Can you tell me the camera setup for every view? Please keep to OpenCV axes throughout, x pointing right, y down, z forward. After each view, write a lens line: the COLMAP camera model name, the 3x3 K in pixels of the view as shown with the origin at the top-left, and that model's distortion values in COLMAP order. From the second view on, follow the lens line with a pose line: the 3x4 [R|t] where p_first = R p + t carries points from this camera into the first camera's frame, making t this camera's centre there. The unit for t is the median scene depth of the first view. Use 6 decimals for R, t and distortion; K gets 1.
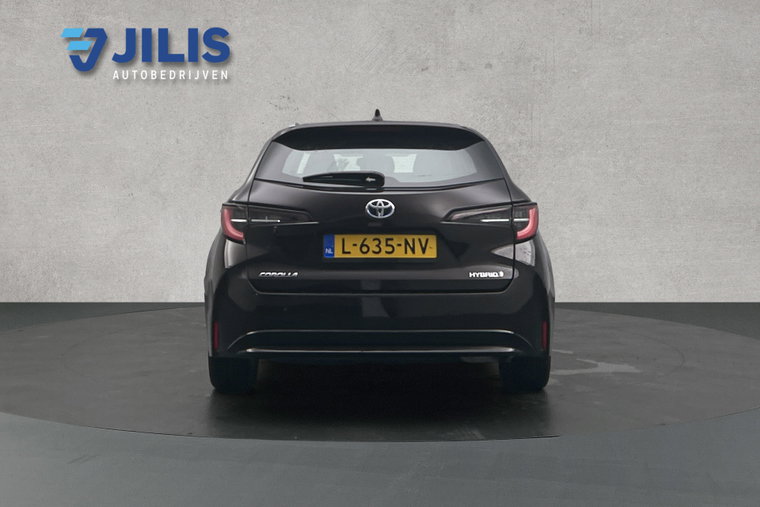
lens RADIAL K [[594.3, 0, 379.9], [0, 594.3, 254.3], [0, 0, 1]] dist [-0.001526, 0.000854]
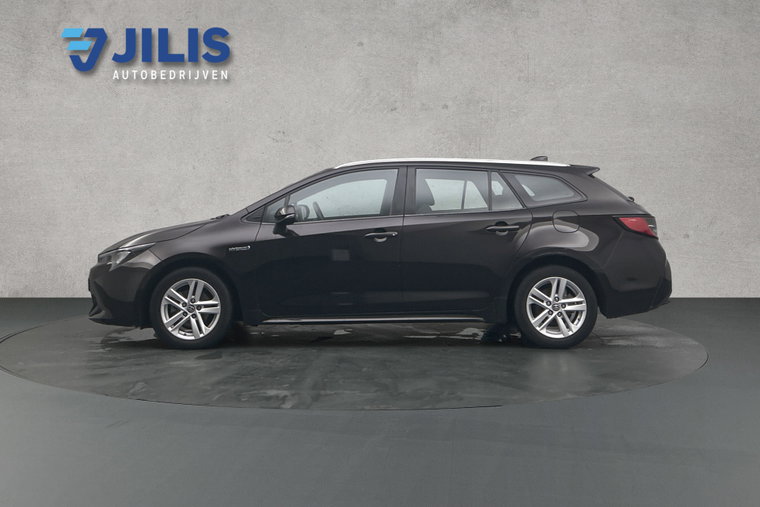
lens RADIAL K [[594.3, 0, 380.5], [0, 594.3, 253.6], [0, 0, 1]] dist [-0.001526, 0.000854]
pose [[0.999999, -0.000120, 0.001015, 0.047031], [0.000121, 0.999999, -0.001142, -0.009470], [-0.001015, 0.001142, 0.999999, -0.238933]]
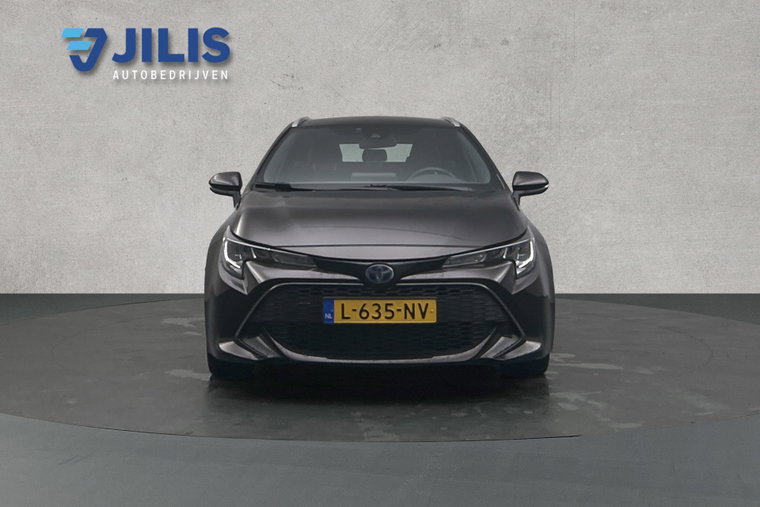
lens RADIAL K [[594.3, 0, 379.5], [0, 594.3, 254.6], [0, 0, 1]] dist [-0.001526, 0.000854]
pose [[1.000000, -0.000172, -0.000749, -0.015218], [0.000172, 1.000000, 0.000678, 0.018451], [0.000749, -0.000678, 0.999999, 0.058700]]
